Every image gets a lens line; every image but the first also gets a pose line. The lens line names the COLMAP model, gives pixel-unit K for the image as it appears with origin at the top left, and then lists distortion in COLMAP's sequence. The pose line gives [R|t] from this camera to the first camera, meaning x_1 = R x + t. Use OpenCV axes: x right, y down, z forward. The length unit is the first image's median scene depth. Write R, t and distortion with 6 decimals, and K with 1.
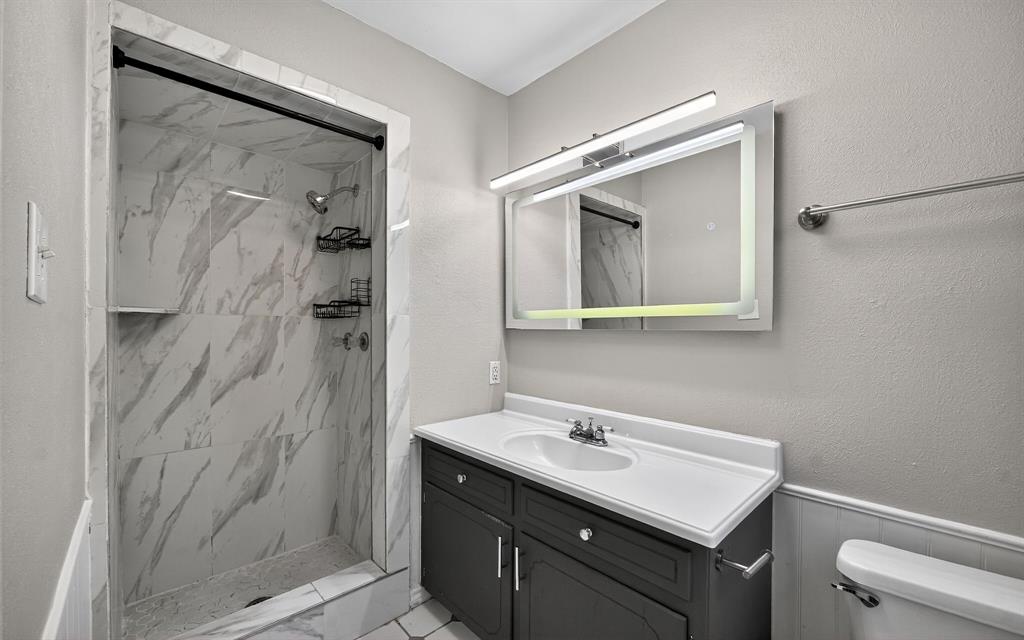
lens RADIAL K [[402.8, 0, 507.4], [0, 402.8, 321.9], [0, 0, 1]] dist [-0.005942, -0.000123]
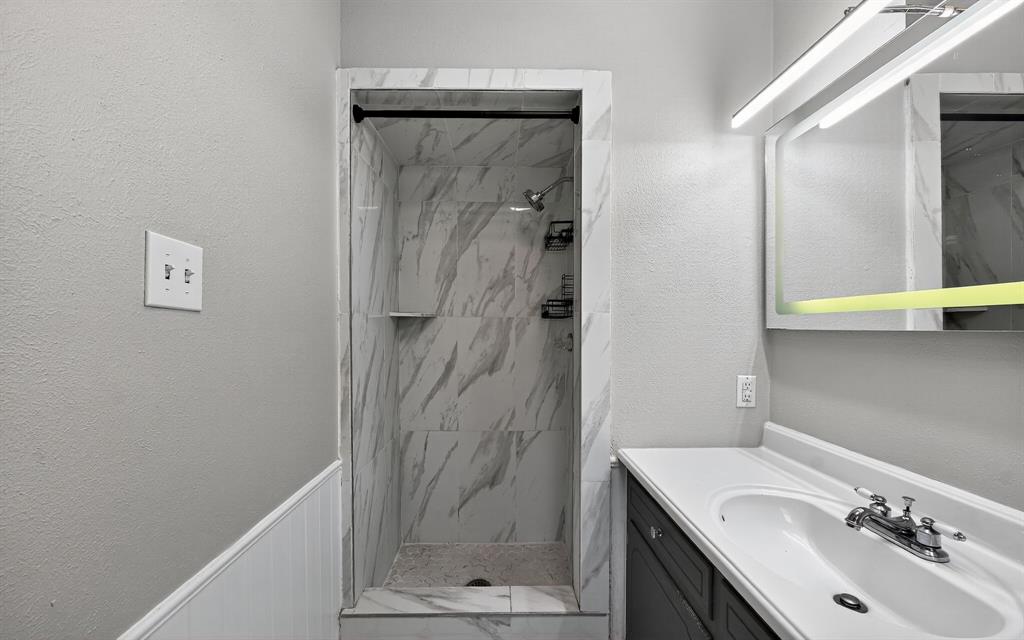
lens RADIAL K [[402.8, 0, 516.4], [0, 402.8, 329.7], [0, 0, 1]] dist [-0.005942, -0.000123]
pose [[0.747406, 0.000502, -0.664367, 0.161045], [0.012895, 0.999800, 0.015262, 0.002761], [0.664242, -0.019974, 0.747250, 0.254079]]
